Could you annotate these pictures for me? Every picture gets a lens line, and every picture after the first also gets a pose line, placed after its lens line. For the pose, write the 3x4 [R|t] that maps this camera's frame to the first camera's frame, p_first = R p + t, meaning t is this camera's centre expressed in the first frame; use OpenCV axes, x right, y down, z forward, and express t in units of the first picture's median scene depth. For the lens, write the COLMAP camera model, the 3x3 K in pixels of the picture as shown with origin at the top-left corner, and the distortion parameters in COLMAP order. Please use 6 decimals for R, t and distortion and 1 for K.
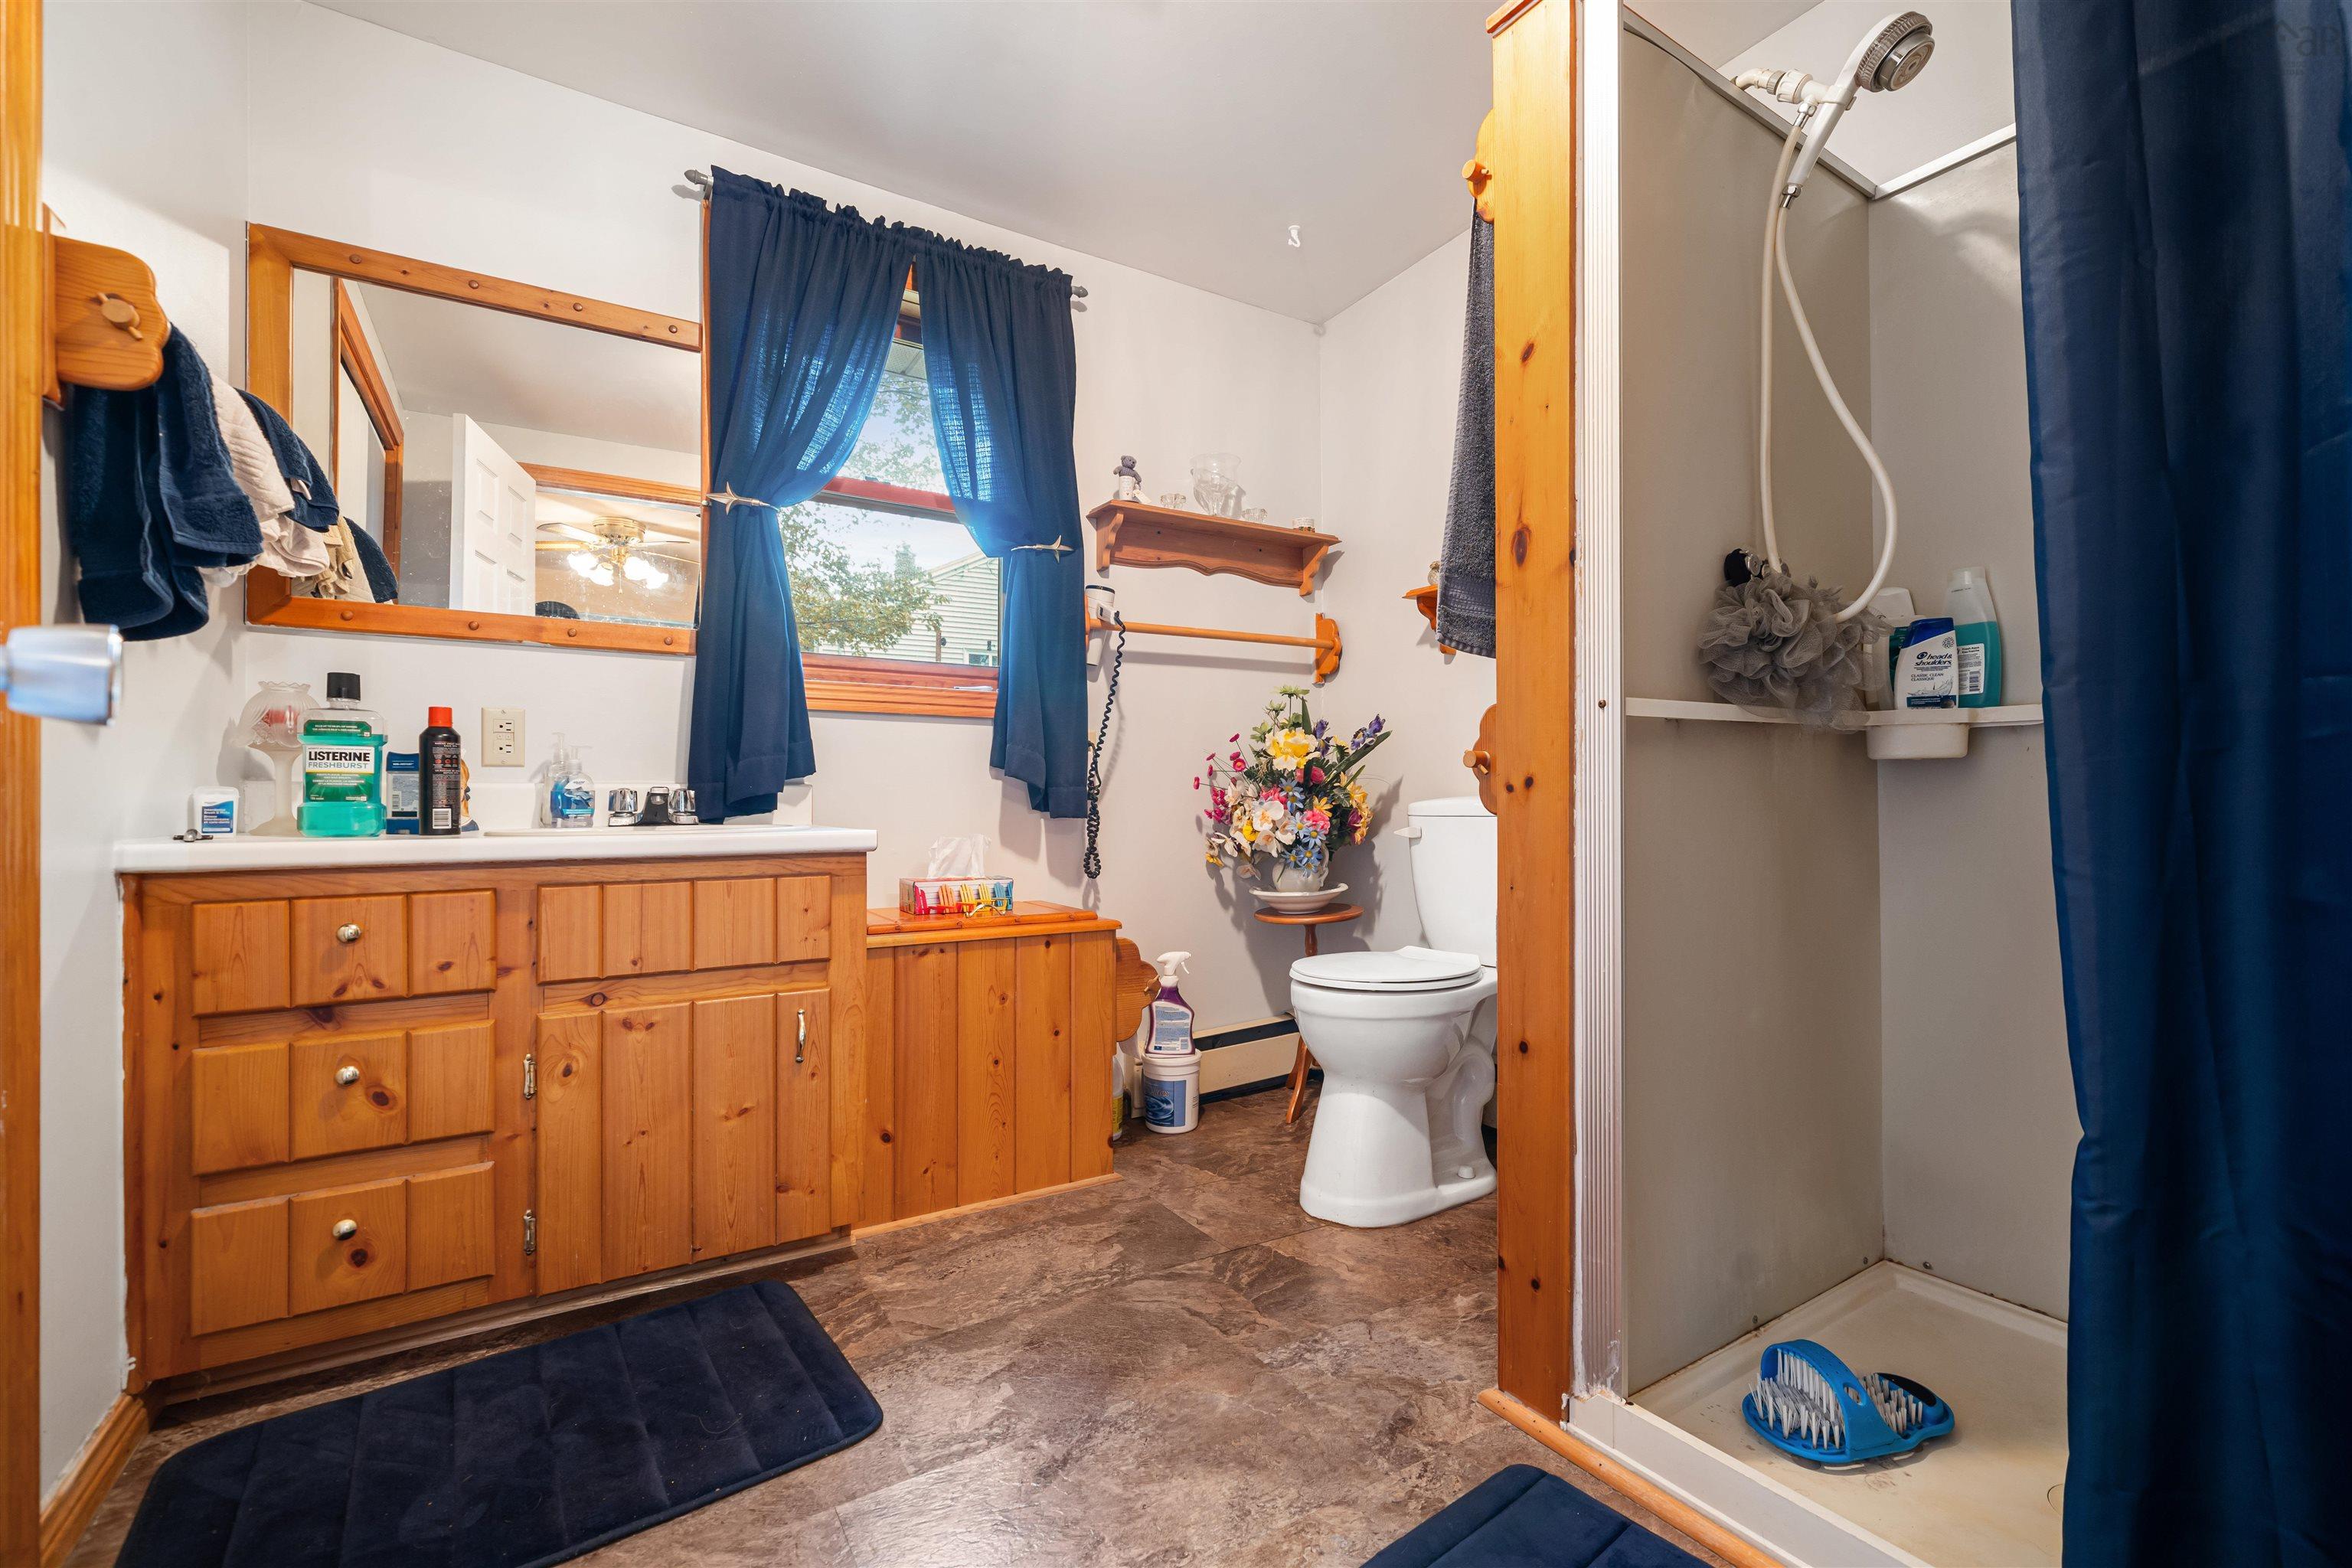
lens RADIAL K [[993.2, 0, 1176.7], [0, 993.2, 788.9], [0, 0, 1]] dist [-0.000772, -0.000374]
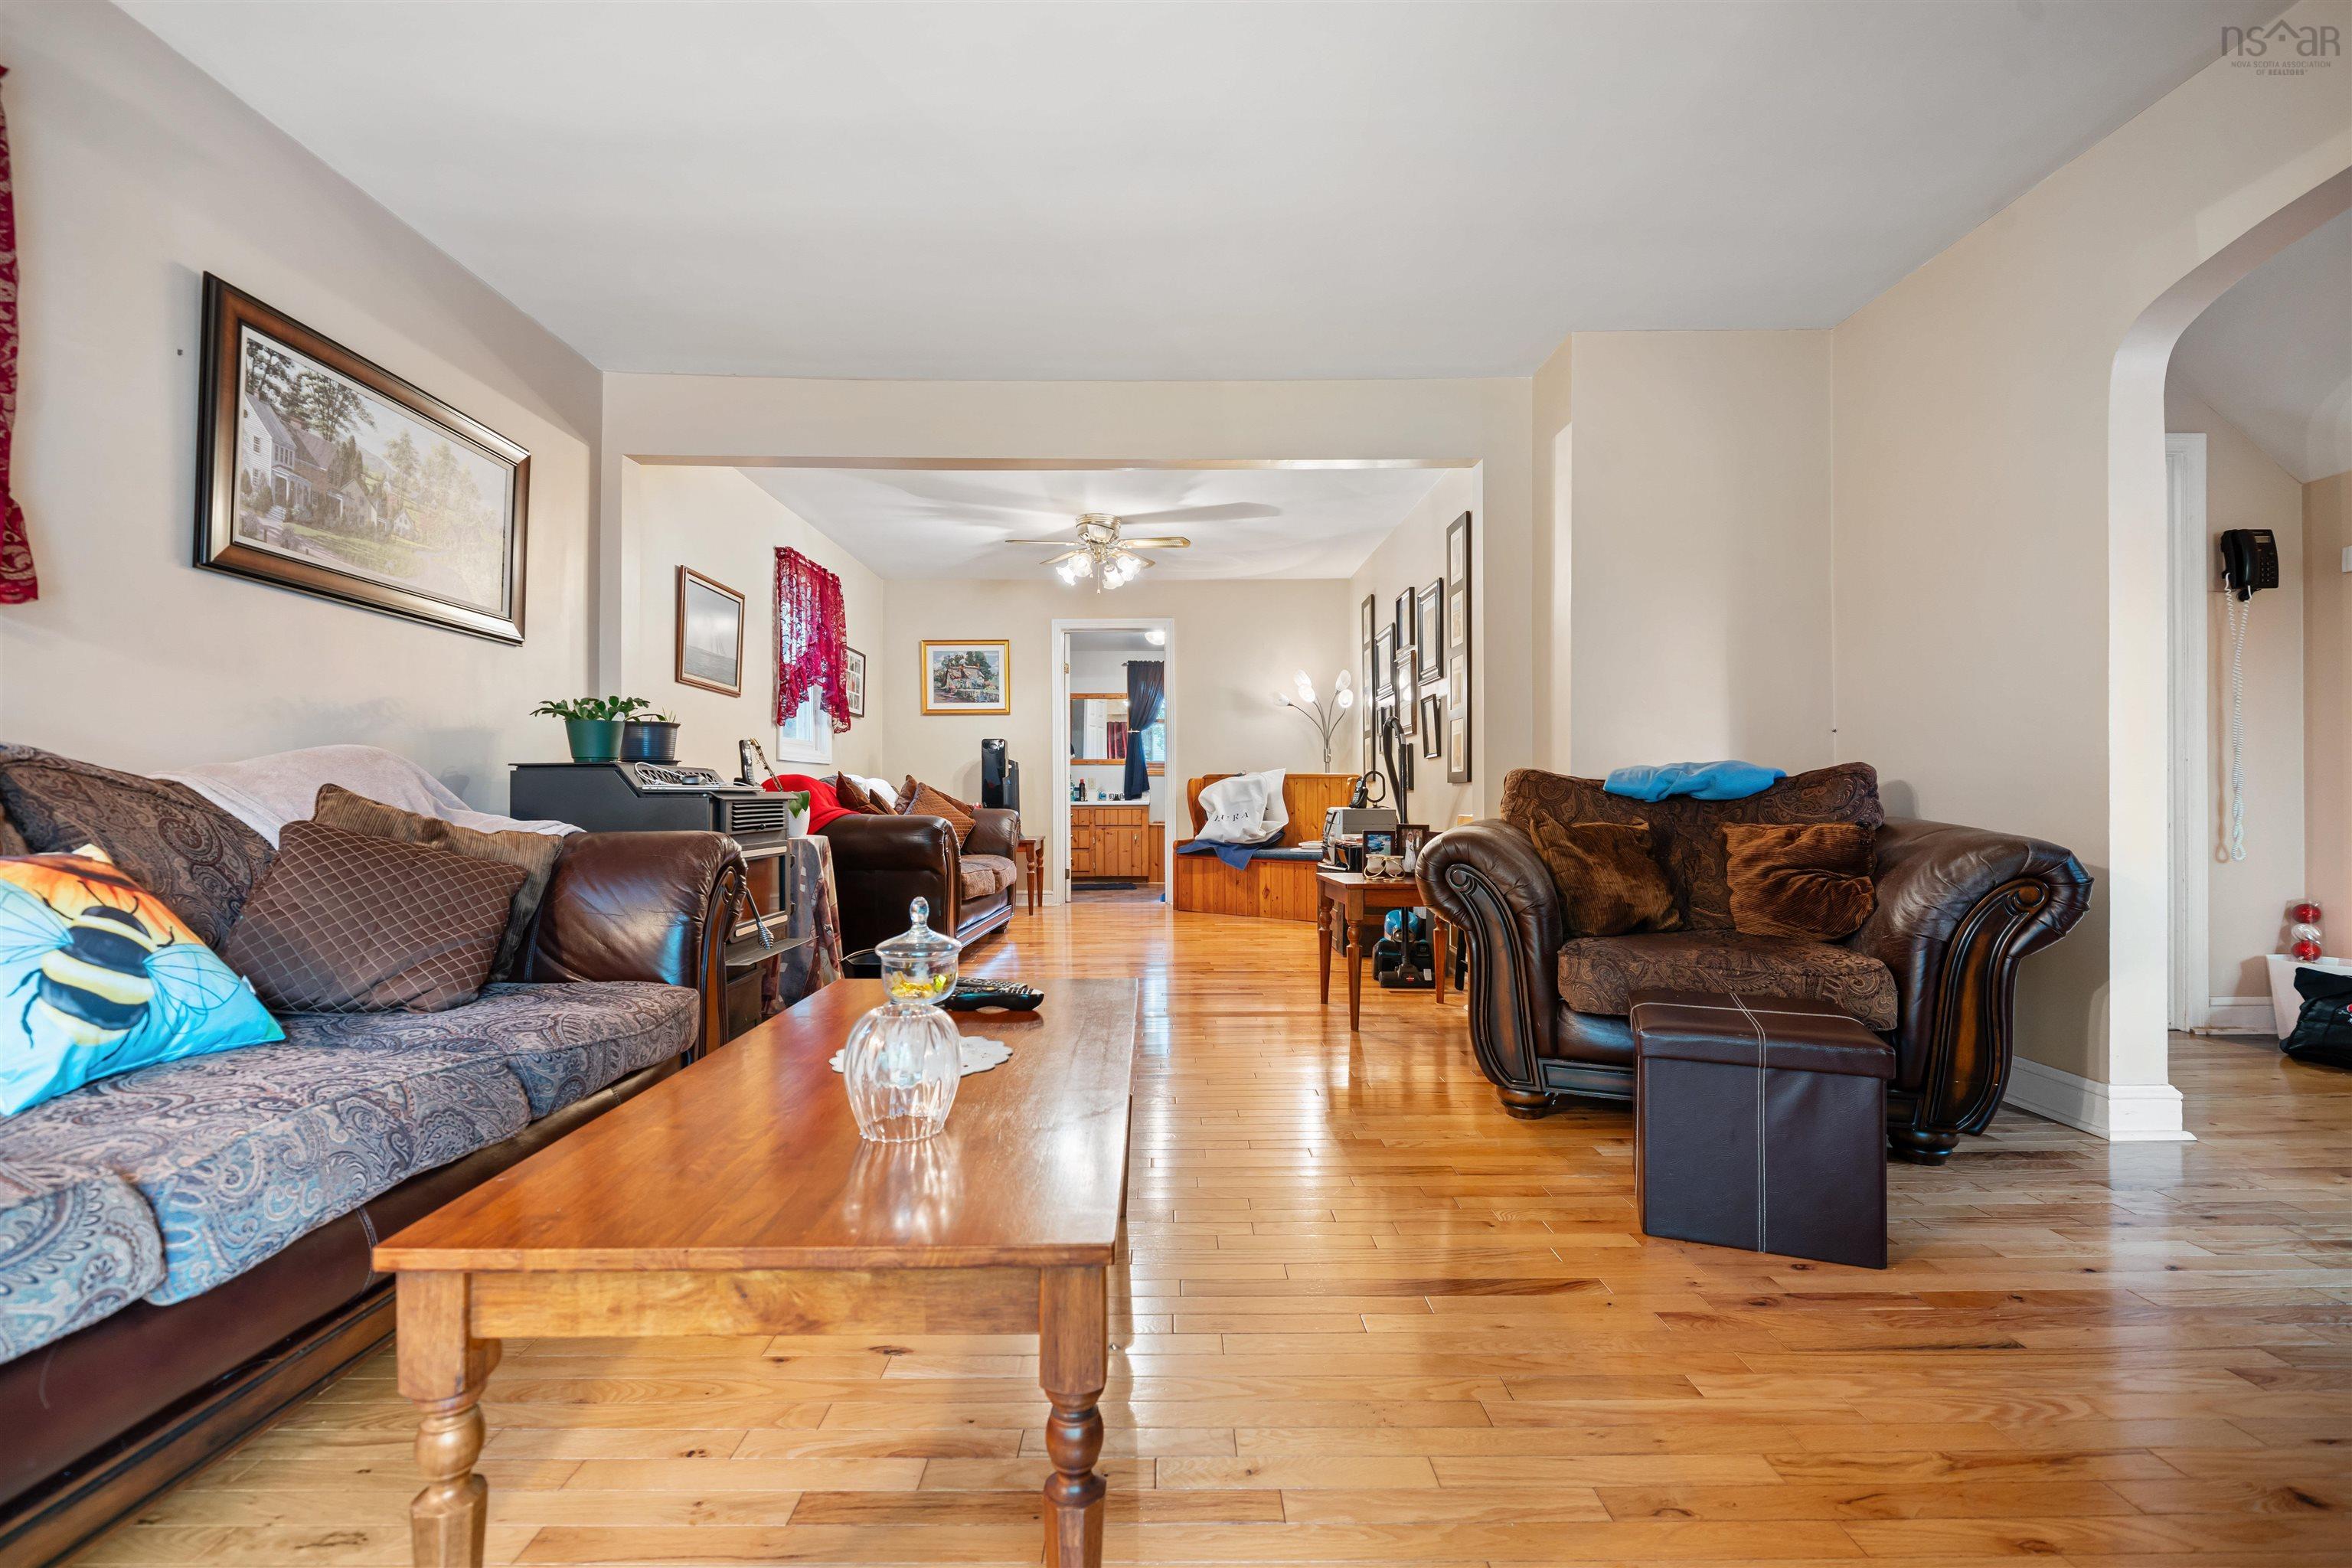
lens RADIAL K [[993.2, 0, 1171.2], [0, 993.2, 795.3], [0, 0, 1]] dist [-0.000772, -0.000374]
pose [[0.842643, -0.003235, -0.538462, 2.583832], [0.005704, 0.999979, 0.002918, -0.002616], [0.538442, -0.005530, 0.842644, -3.310117]]
